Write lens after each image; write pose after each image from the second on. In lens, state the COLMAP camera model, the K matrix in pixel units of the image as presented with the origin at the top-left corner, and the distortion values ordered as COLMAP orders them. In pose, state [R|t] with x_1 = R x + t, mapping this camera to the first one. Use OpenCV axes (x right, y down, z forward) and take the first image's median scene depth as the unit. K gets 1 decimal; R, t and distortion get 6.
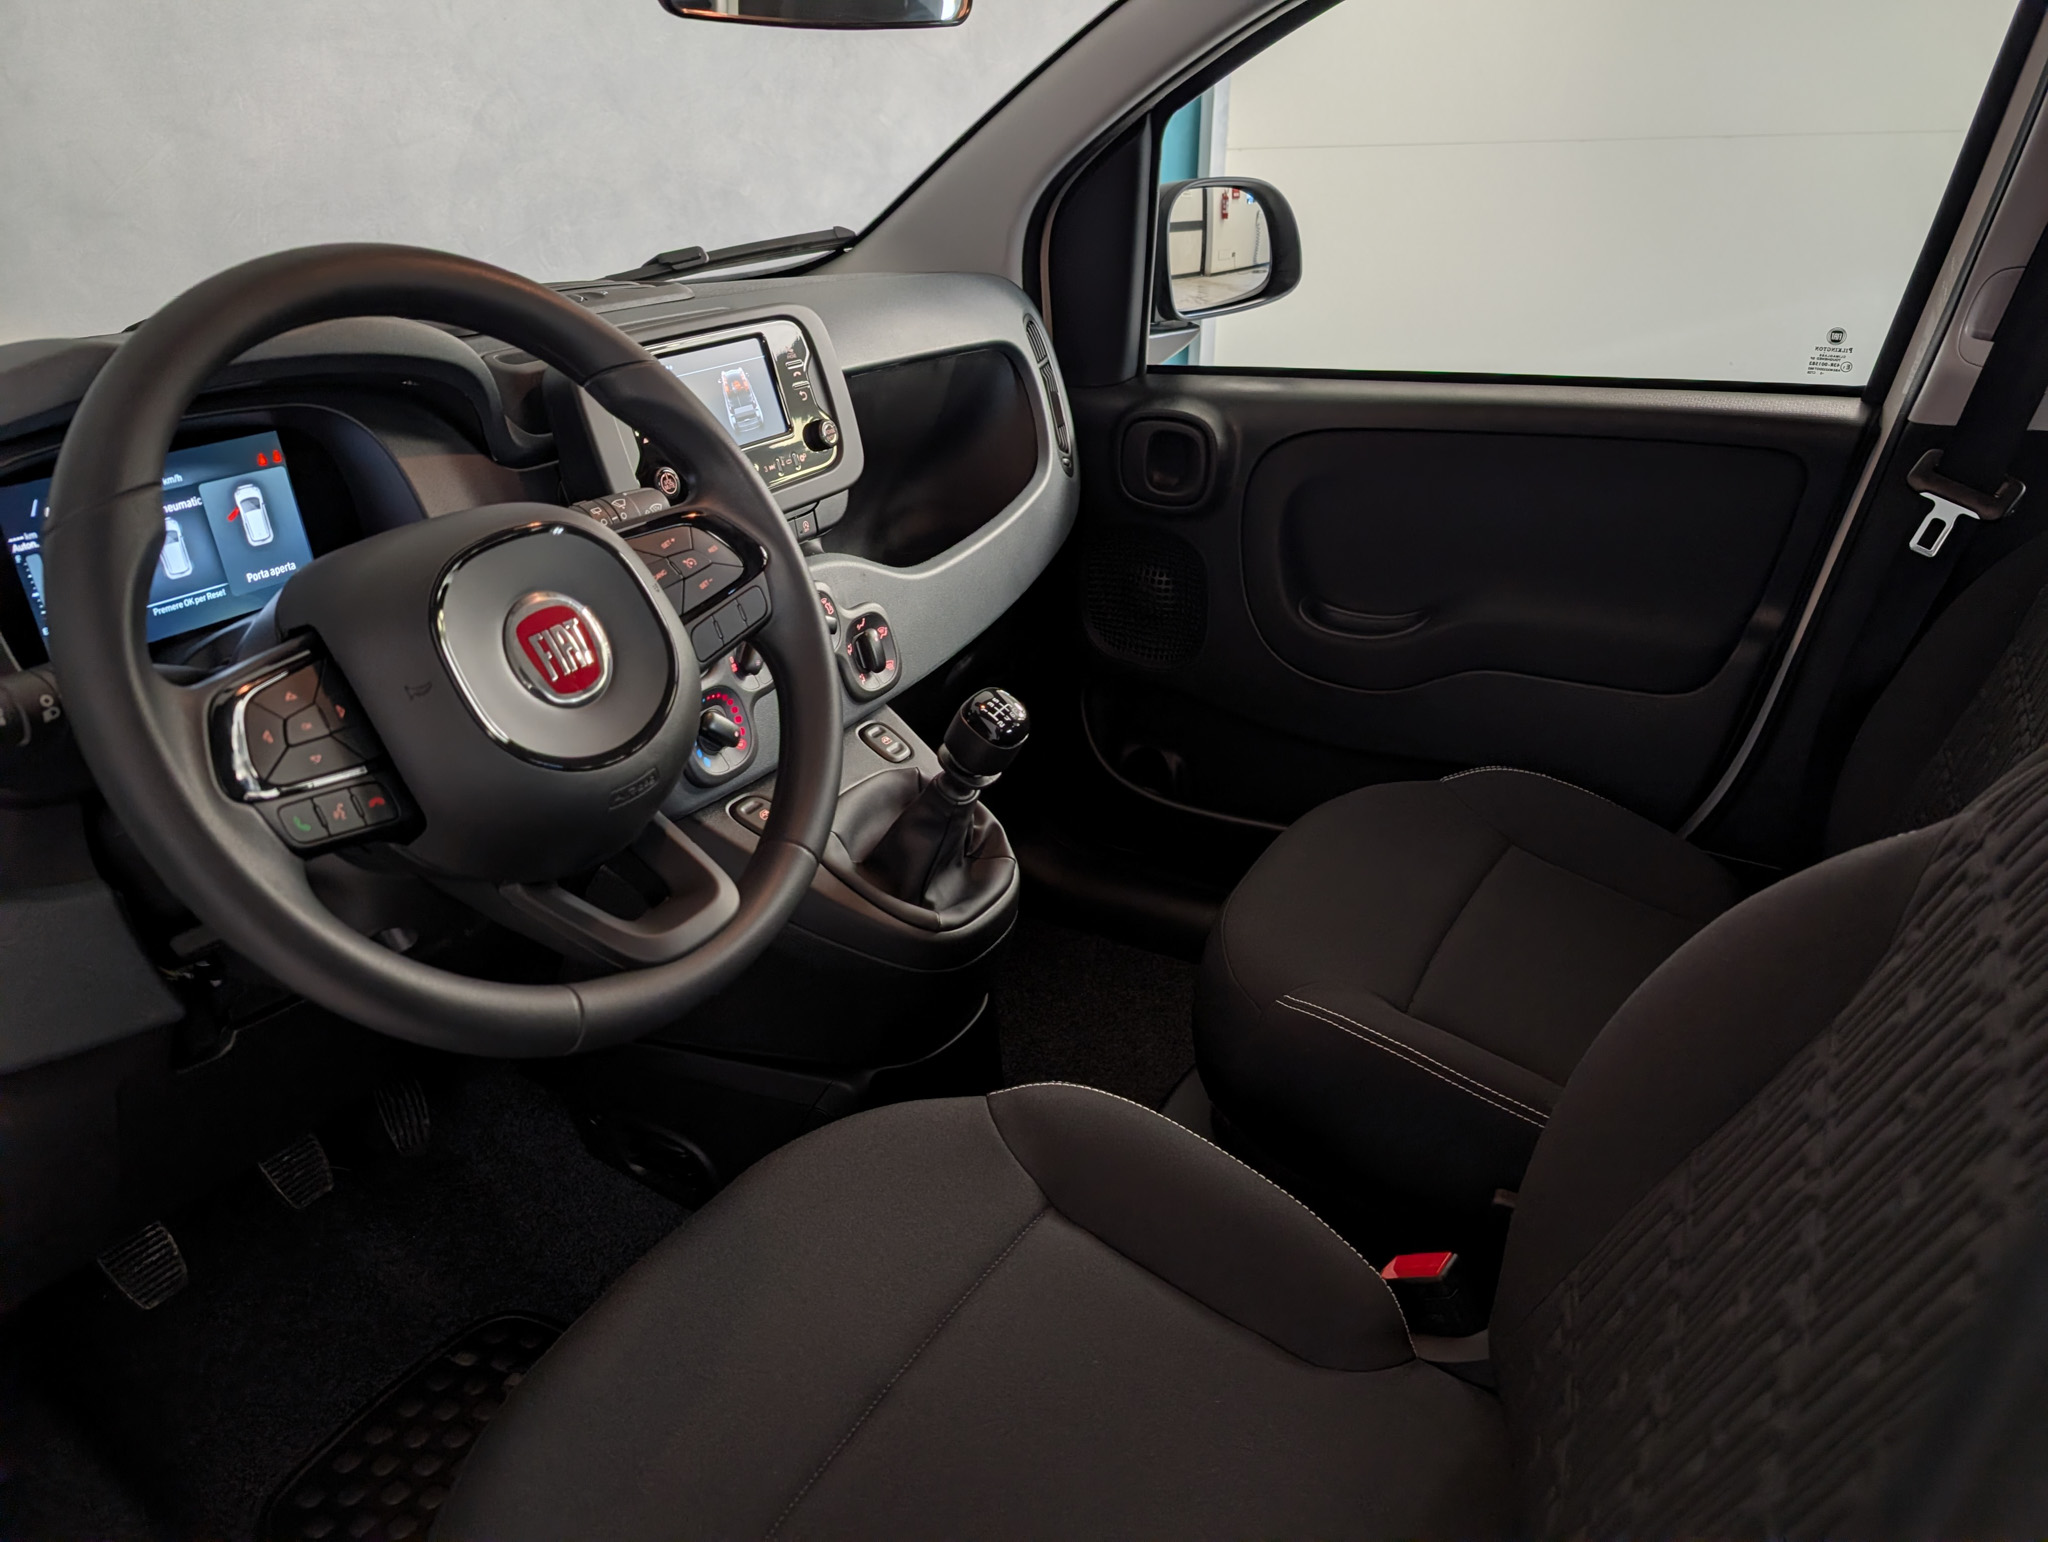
lens RADIAL K [[1361.5, 0, 1024.0], [0, 1361.5, 771.0], [0, 0, 1]] dist [-0.000313, 0.000553]
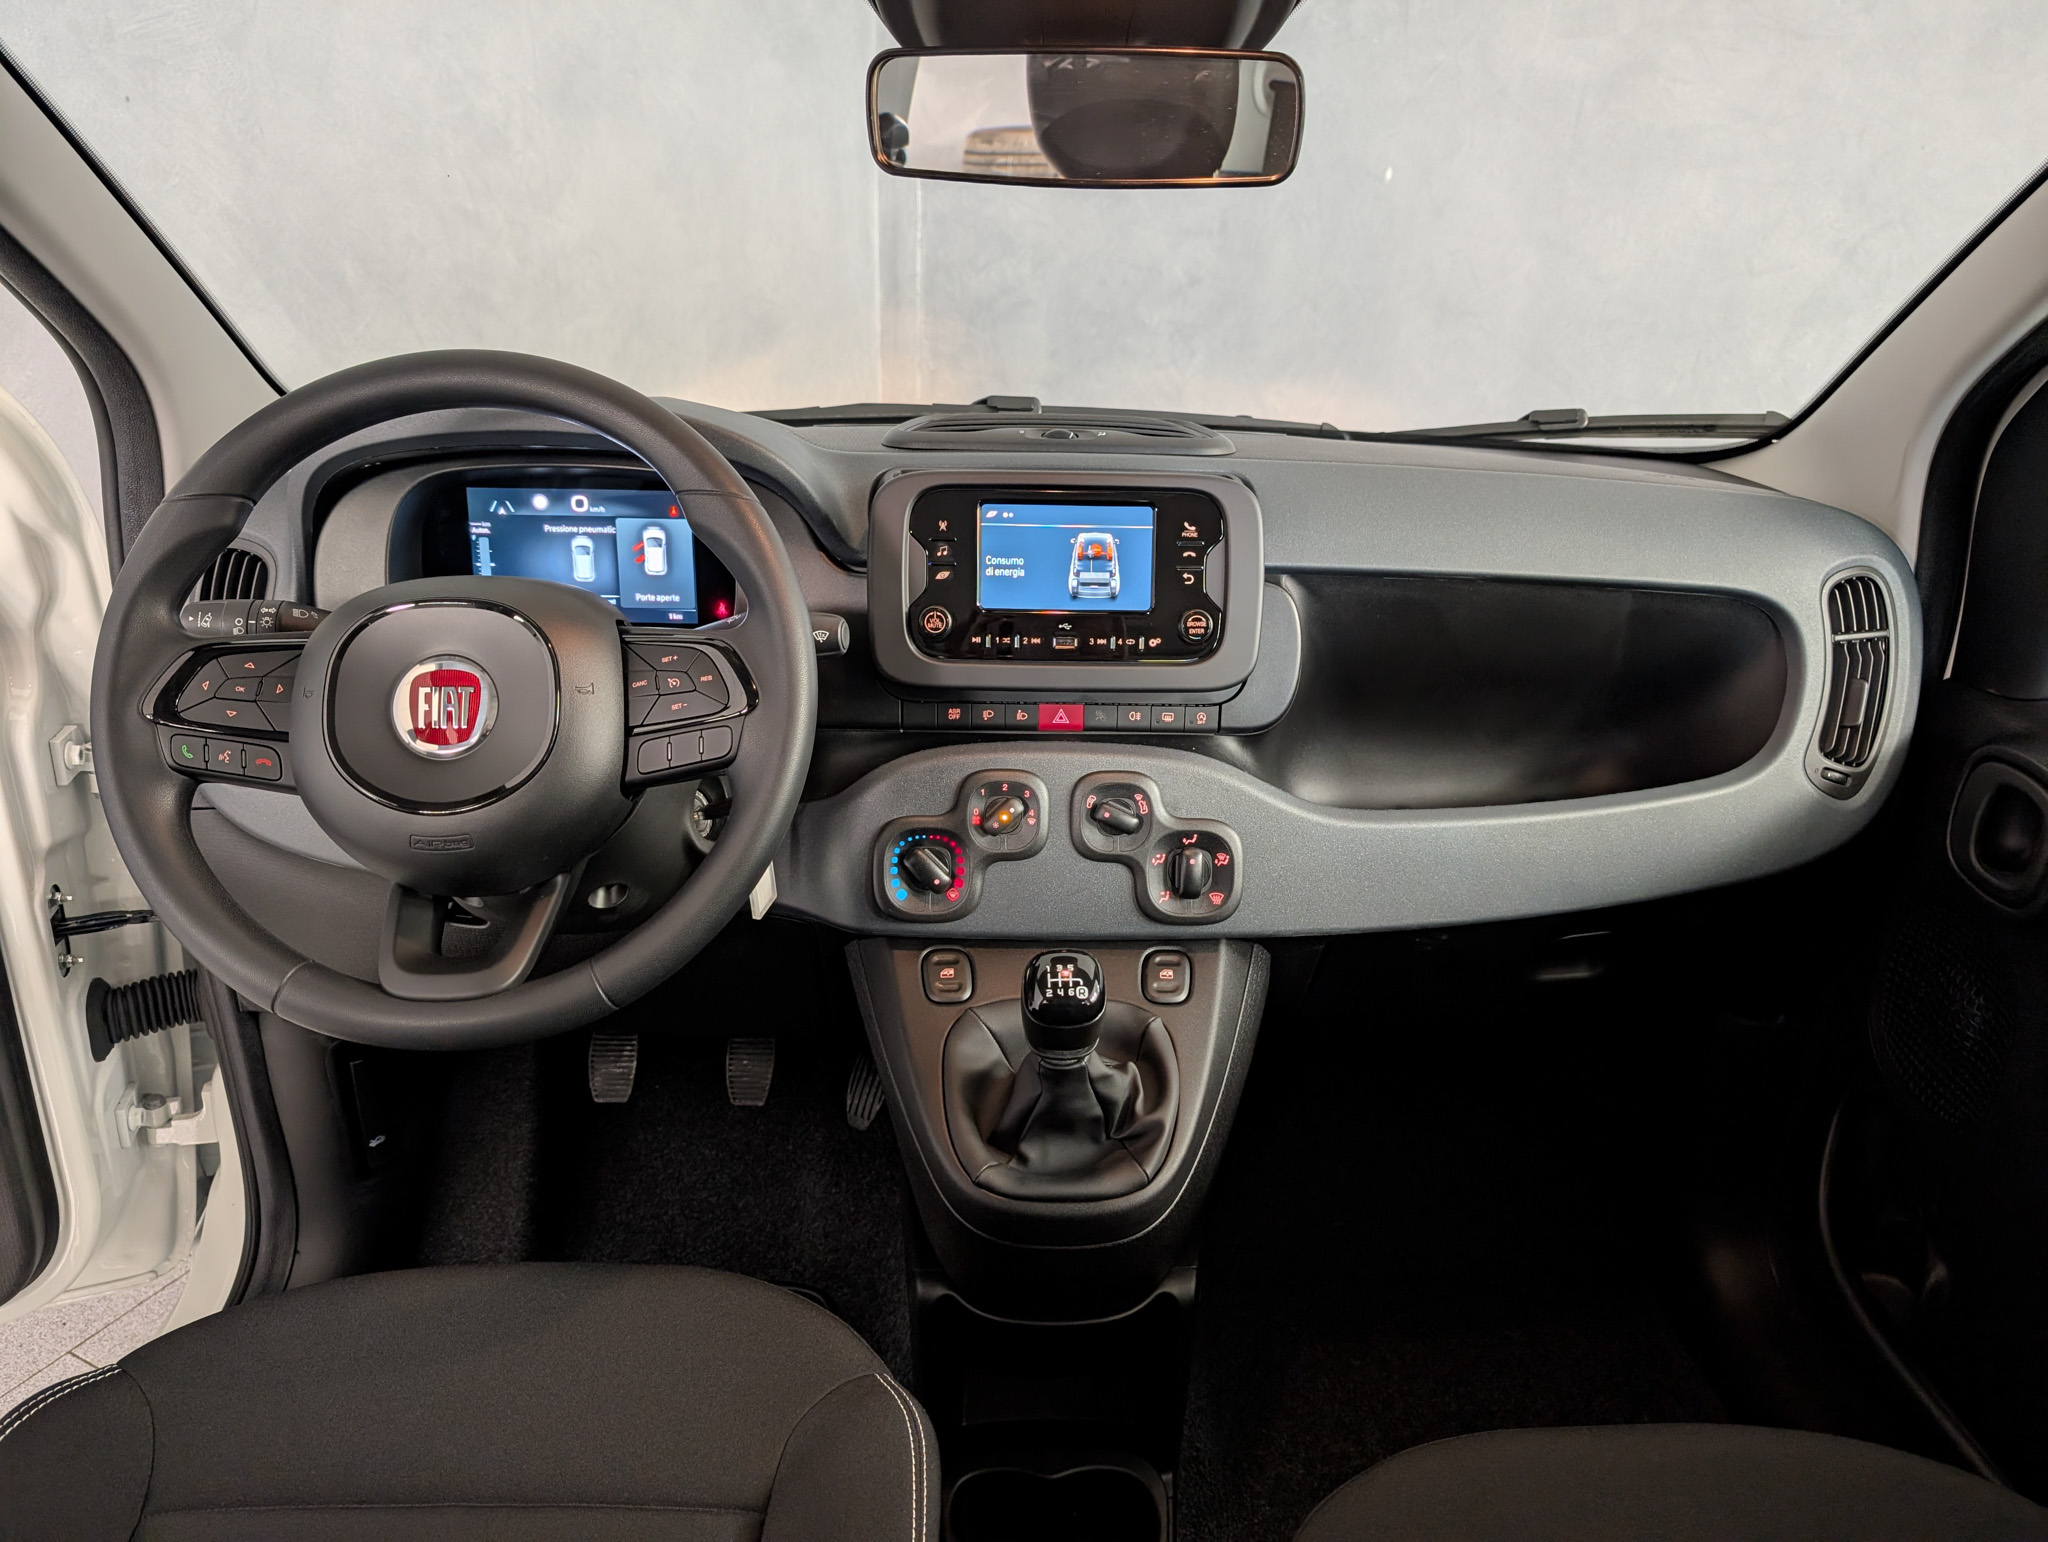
lens RADIAL K [[1361.5, 0, 1024.0], [0, 1361.5, 771.0], [0, 0, 1]] dist [-0.000313, 0.000553]
pose [[0.556361, 0.345053, -0.755910, 0.625973], [-0.398843, 0.908953, 0.121359, -0.286807], [0.728962, 0.233970, 0.643329, 0.483575]]
